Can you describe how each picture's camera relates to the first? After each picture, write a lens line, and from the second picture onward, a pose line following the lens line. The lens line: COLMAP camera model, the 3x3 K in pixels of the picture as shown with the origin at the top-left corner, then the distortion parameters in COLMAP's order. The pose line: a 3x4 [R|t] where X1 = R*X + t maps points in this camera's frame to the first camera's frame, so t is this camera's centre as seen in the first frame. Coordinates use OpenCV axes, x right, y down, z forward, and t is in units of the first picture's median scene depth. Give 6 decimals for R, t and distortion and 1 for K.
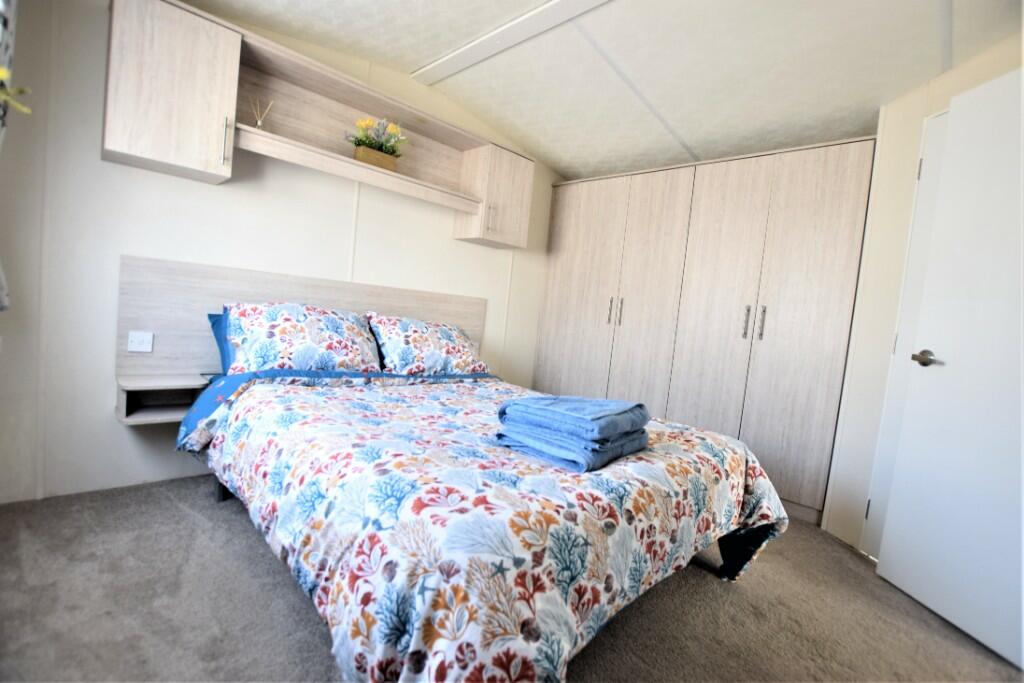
lens RADIAL K [[462.5, 0, 512.0], [0, 462.5, 341.5], [0, 0, 1]] dist [-0.026734, 0.000053]
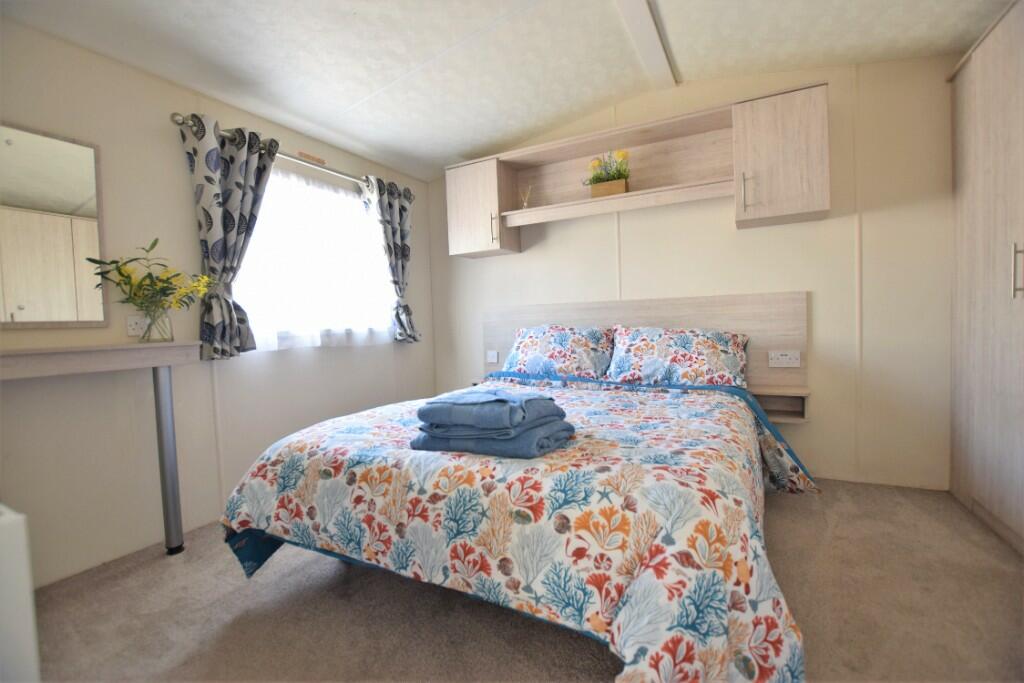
lens RADIAL K [[448.6, 0, 512.0], [0, 448.6, 341.5], [0, 0, 1]] dist [-0.029253, -0.000002]
pose [[0.291340, -0.070177, -0.954042, 0.718961], [0.002775, 0.997363, -0.072517, 0.058285], [0.956615, 0.018479, 0.290767, 0.515619]]
